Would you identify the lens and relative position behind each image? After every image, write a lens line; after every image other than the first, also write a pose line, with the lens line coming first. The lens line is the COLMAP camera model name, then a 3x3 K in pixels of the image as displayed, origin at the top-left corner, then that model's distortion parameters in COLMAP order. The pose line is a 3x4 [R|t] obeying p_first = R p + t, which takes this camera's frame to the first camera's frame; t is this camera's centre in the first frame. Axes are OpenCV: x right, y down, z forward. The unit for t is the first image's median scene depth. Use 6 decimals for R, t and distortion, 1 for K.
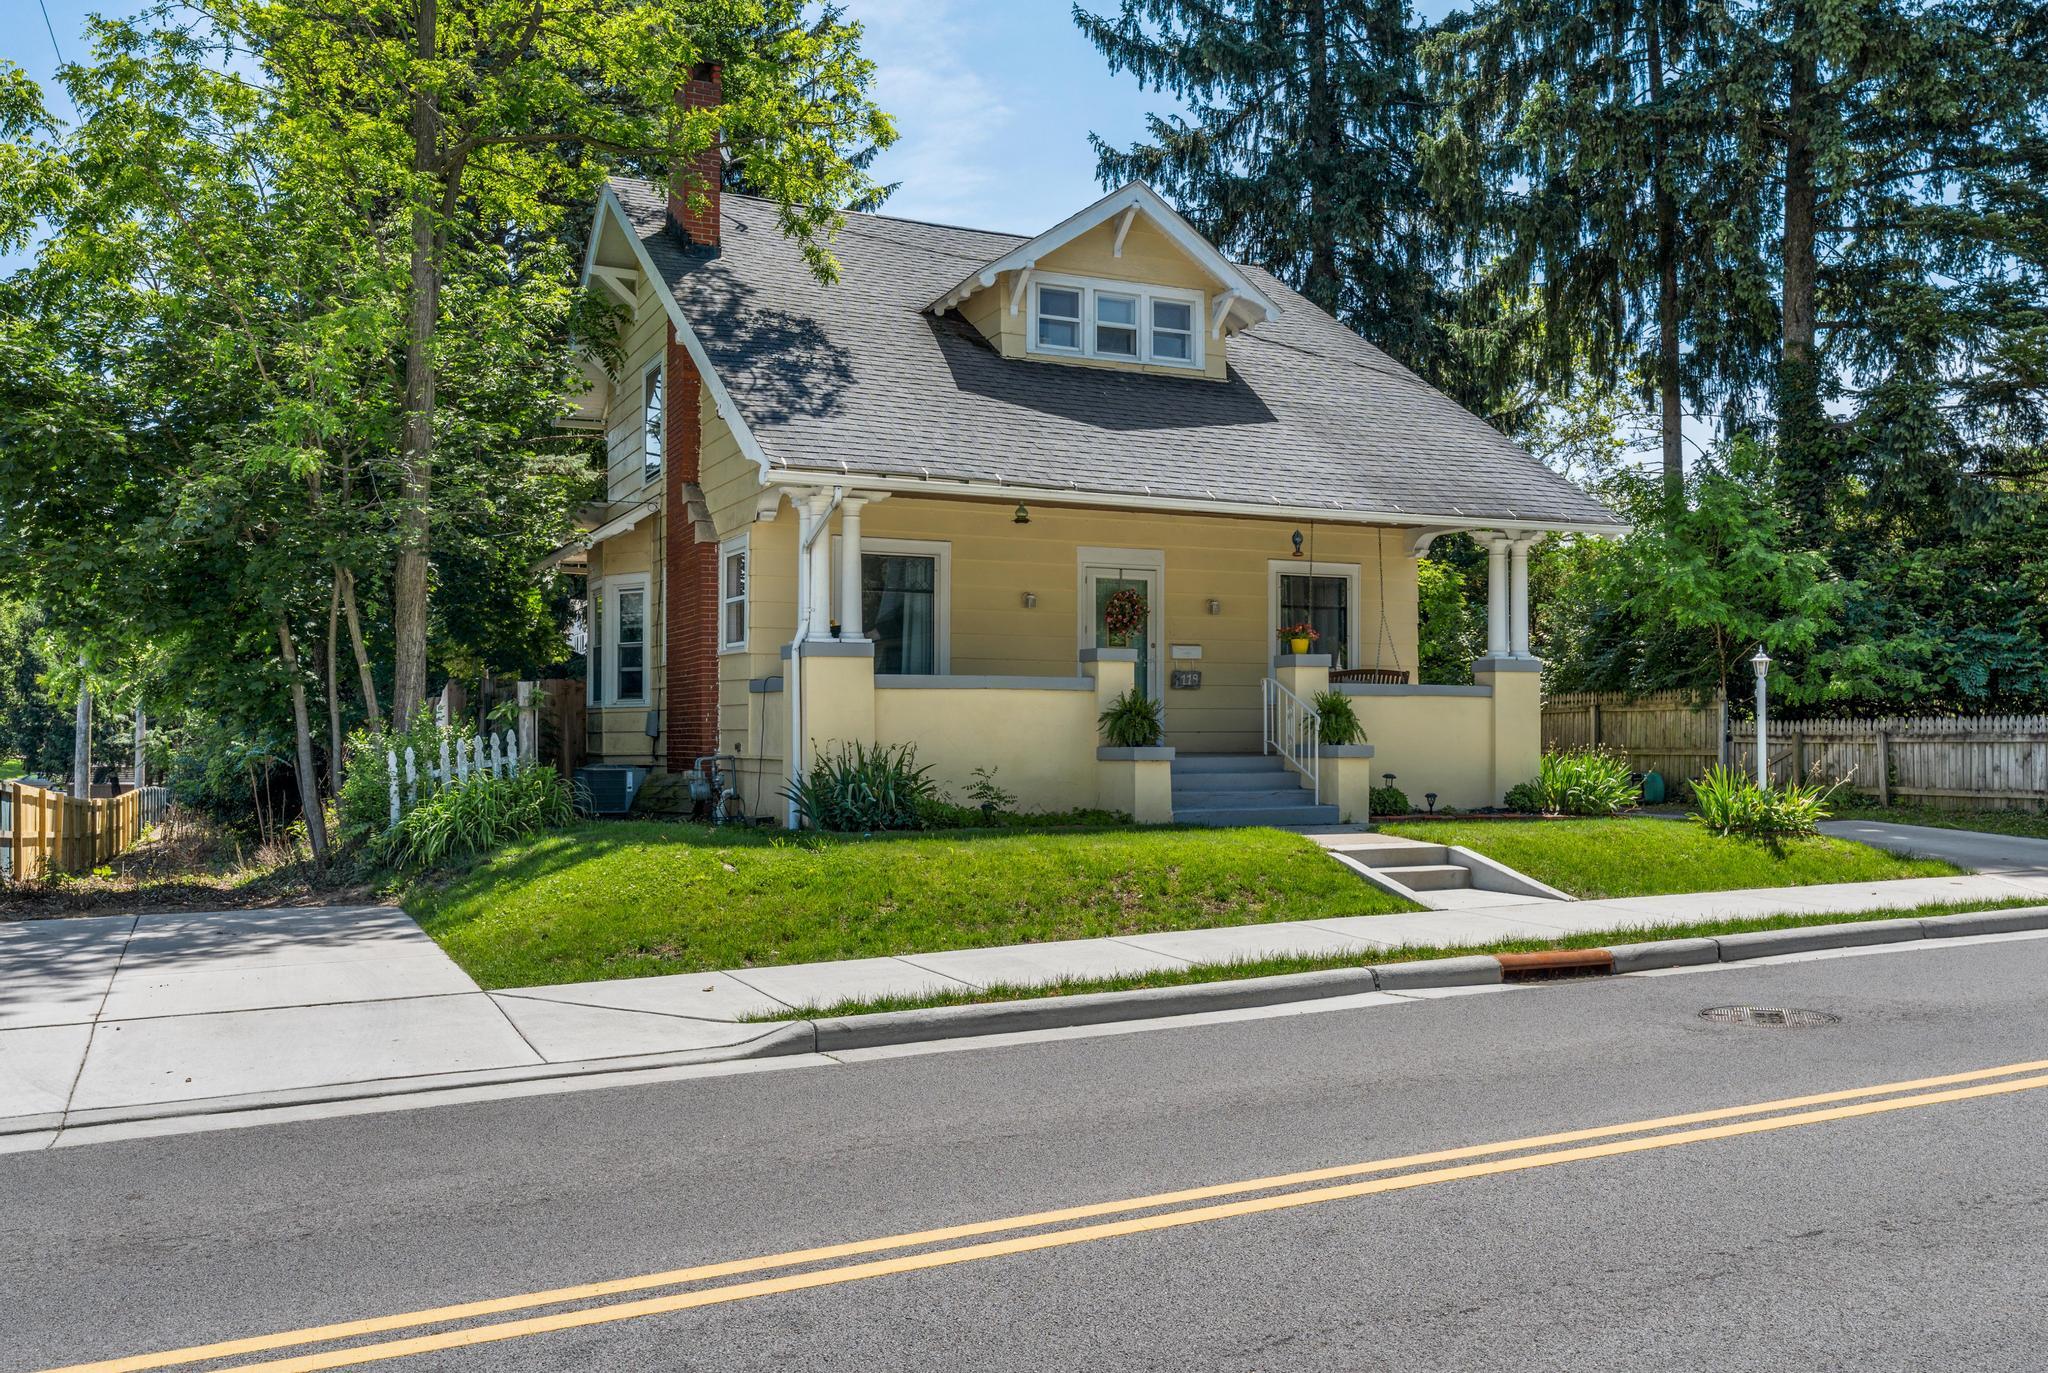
lens RADIAL K [[1662.9, 0, 1019.2], [0, 1662.9, 749.6], [0, 0, 1]] dist [-0.004964, 0.002368]
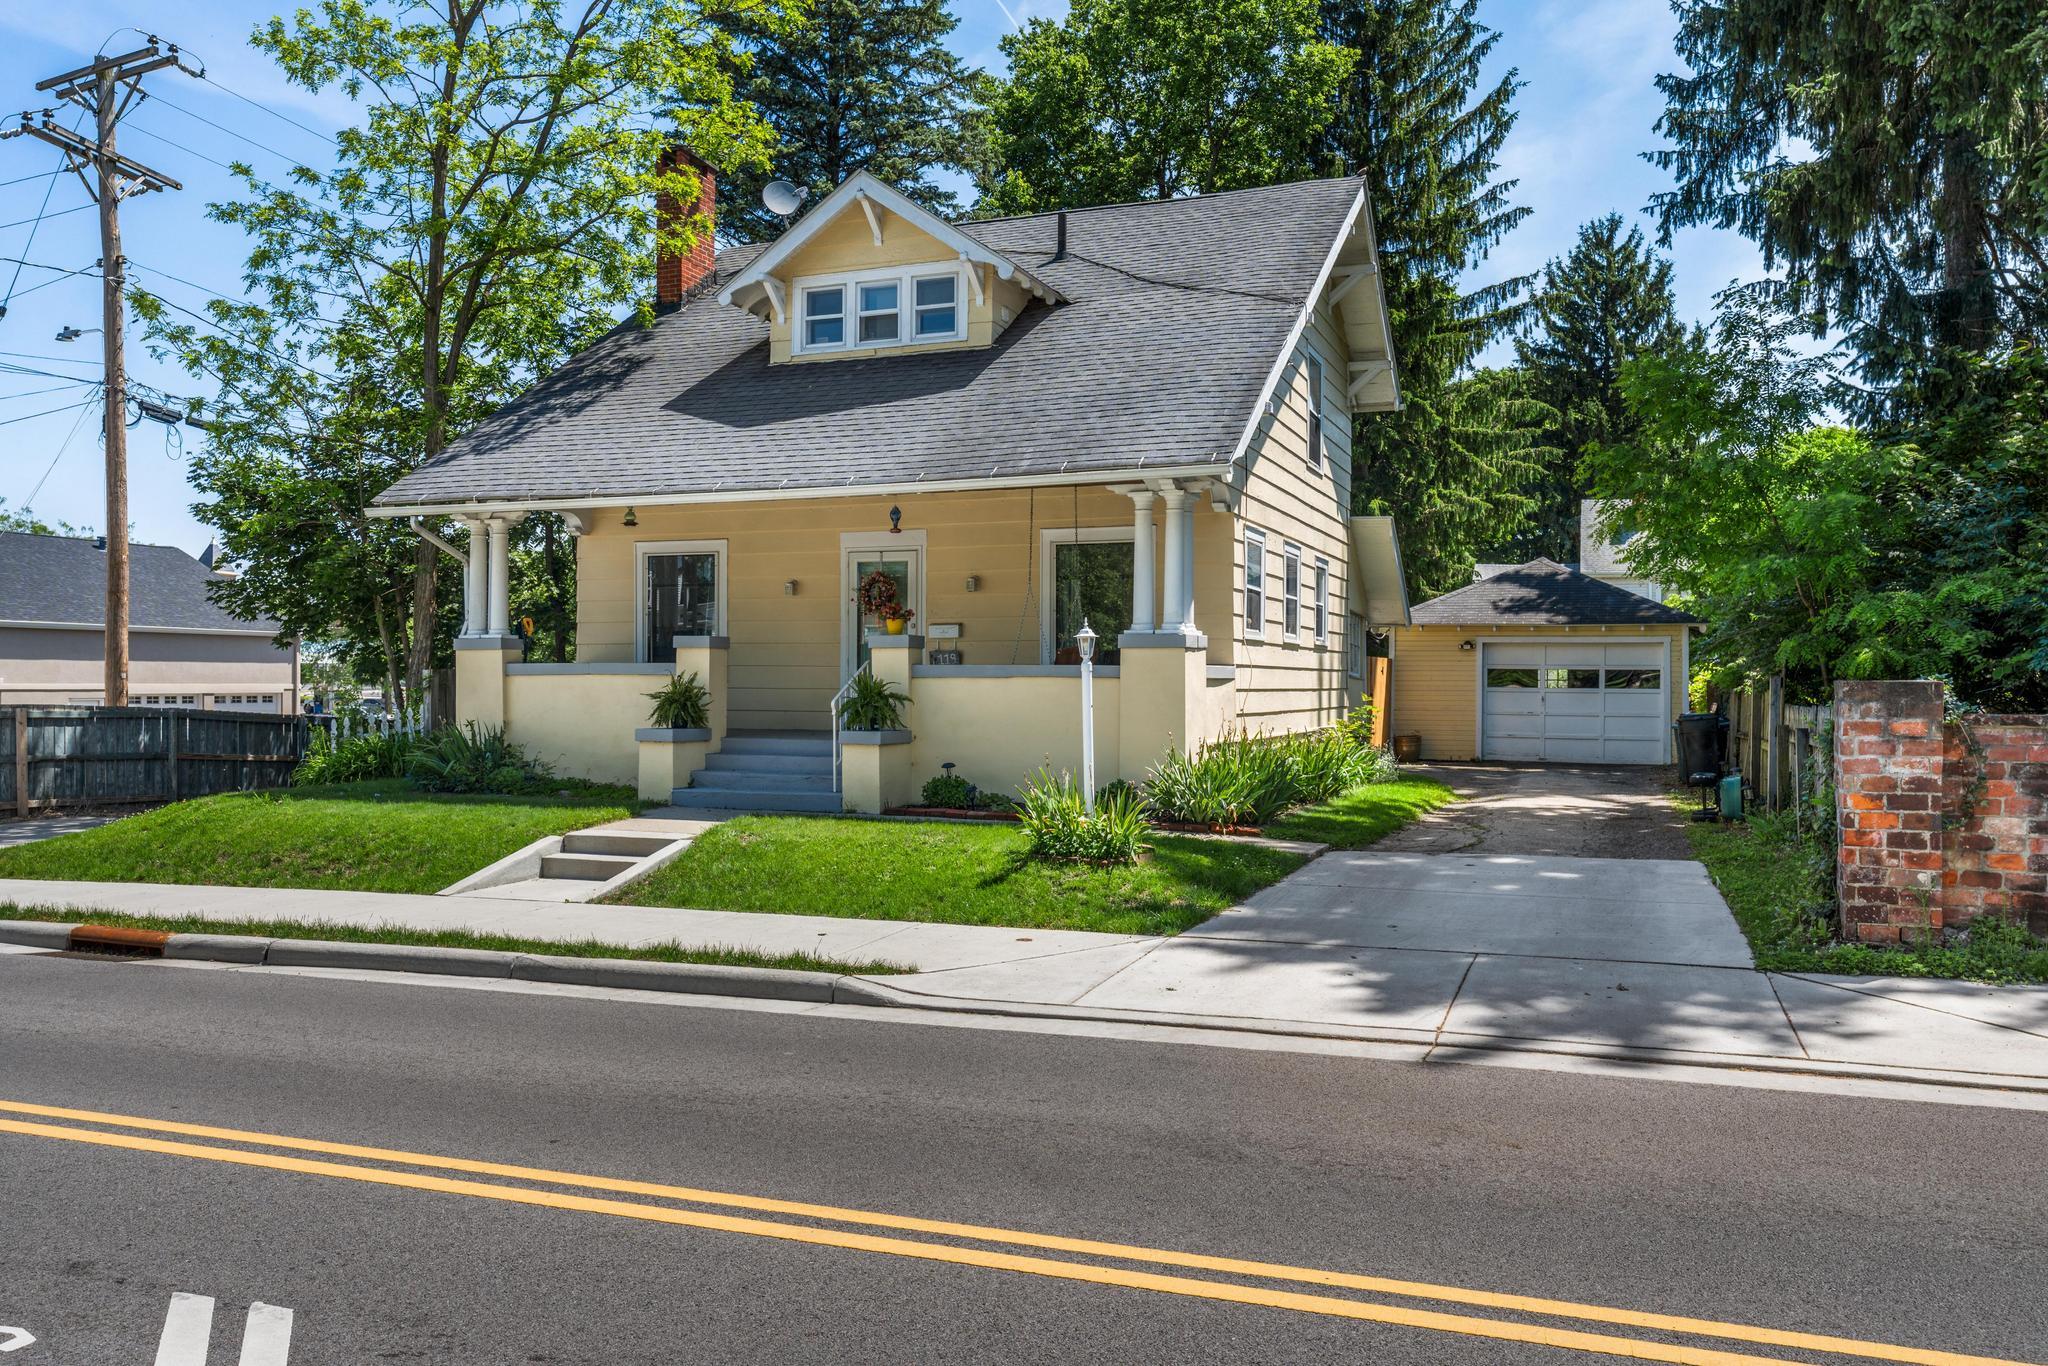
lens RADIAL K [[1574.6, 0, 956.4], [0, 1574.6, 684.3], [0, 0, 1]] dist [0.005326, 0.001539]
pose [[0.681067, 0.002181, -0.732217, 0.804469], [-0.011910, 0.999896, -0.008099, -0.020510], [0.732124, 0.014236, 0.681023, 0.383321]]
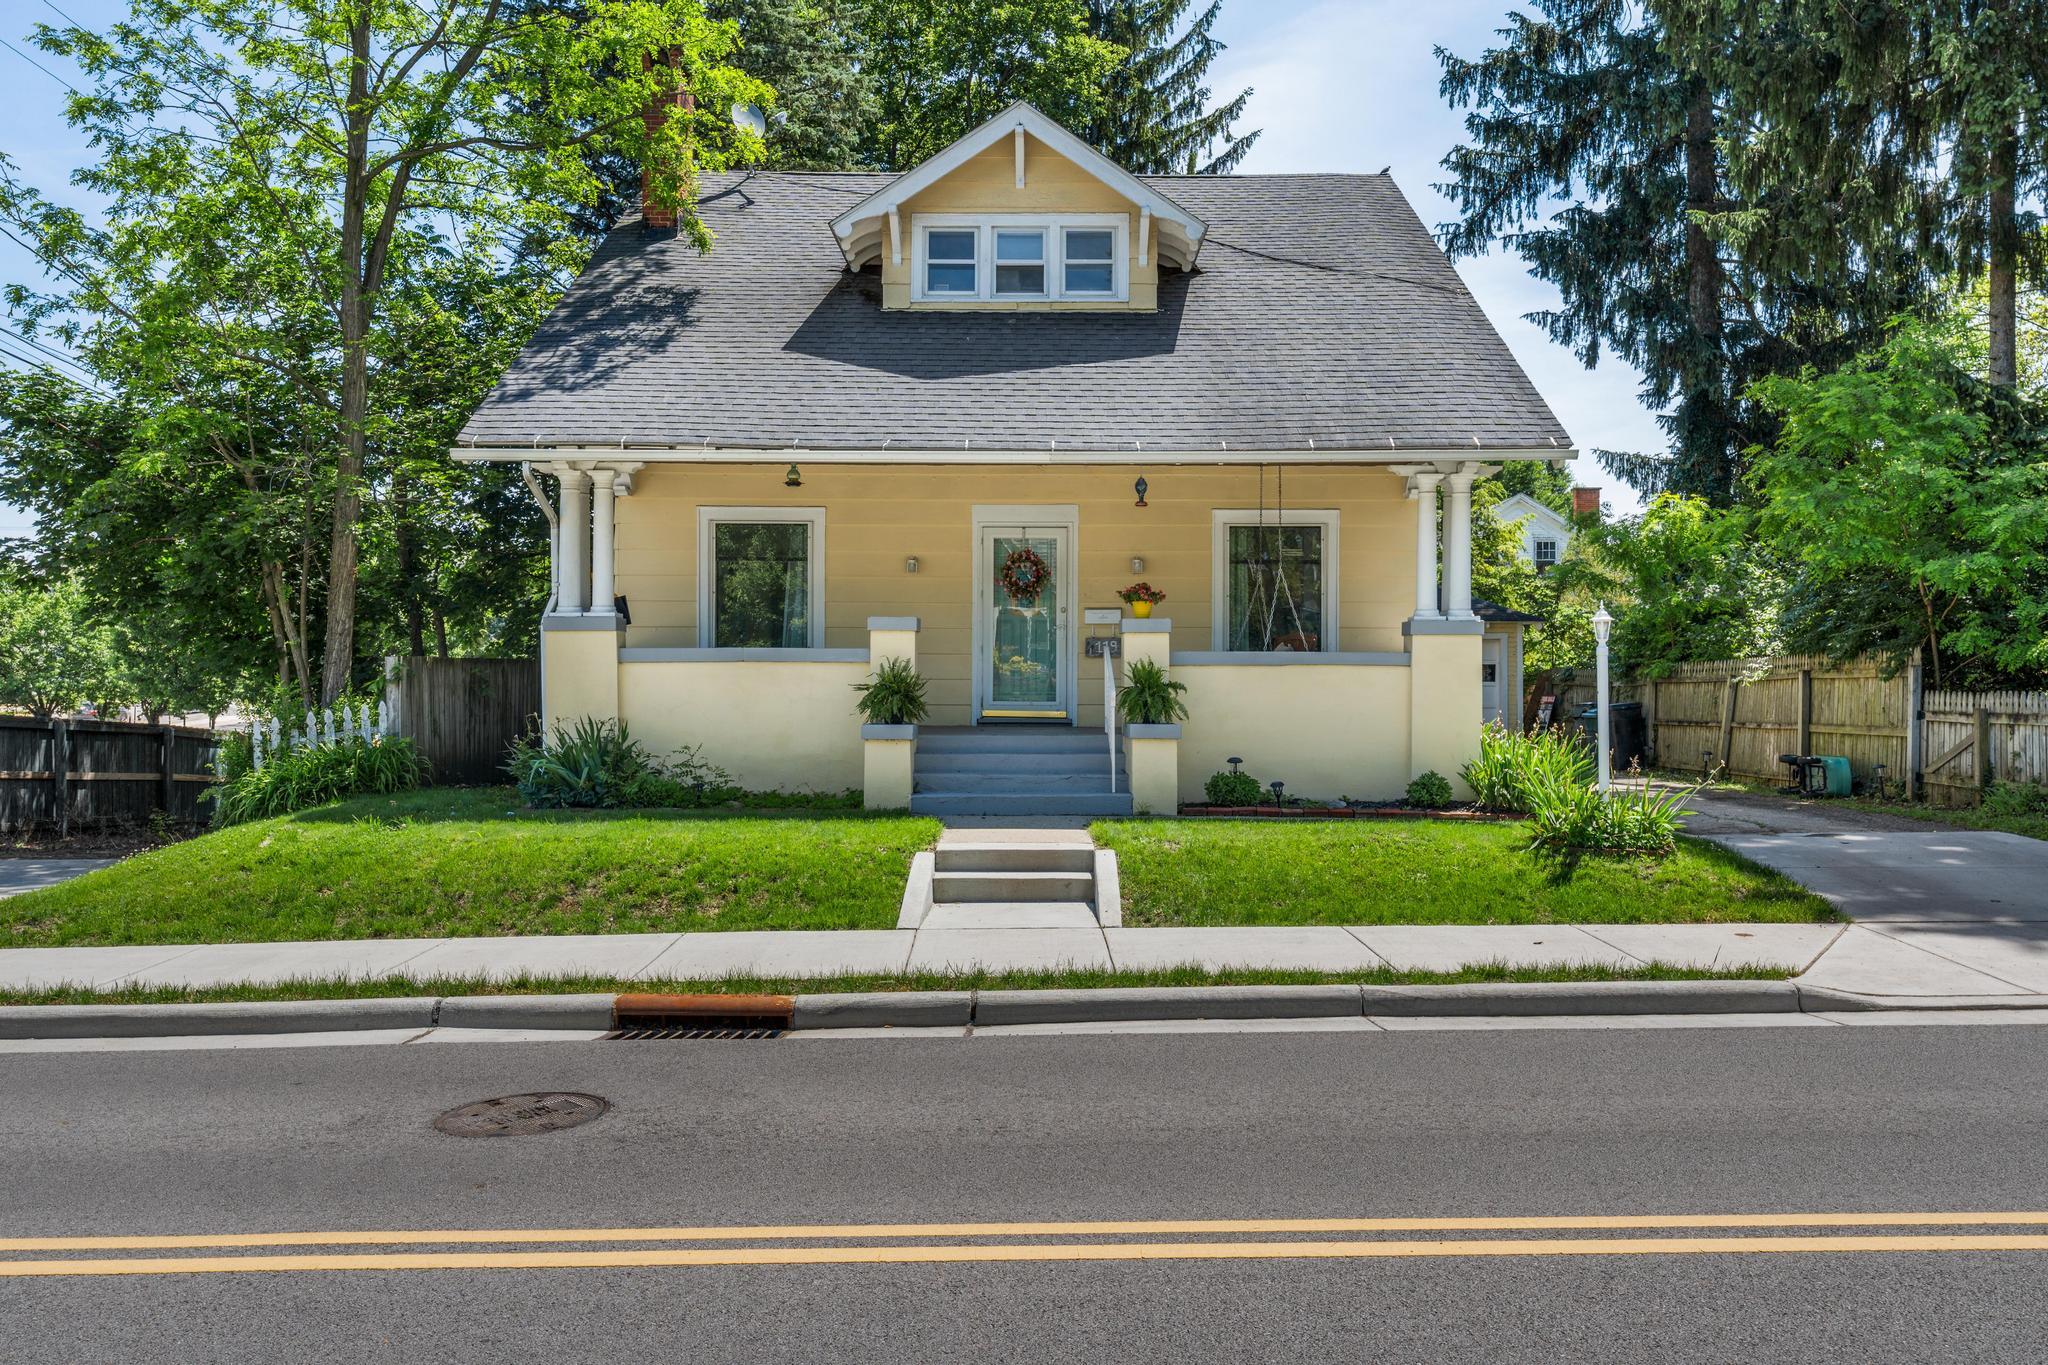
lens RADIAL K [[1617.6, 0, 1024.0], [0, 1617.6, 682.5], [0, 0, 1]] dist [0.010989, -0.000218]
pose [[0.910179, 0.000600, -0.414215, 0.434834], [-0.006295, 0.999904, -0.012383, -0.012030], [0.414168, 0.013878, 0.910095, 0.190534]]
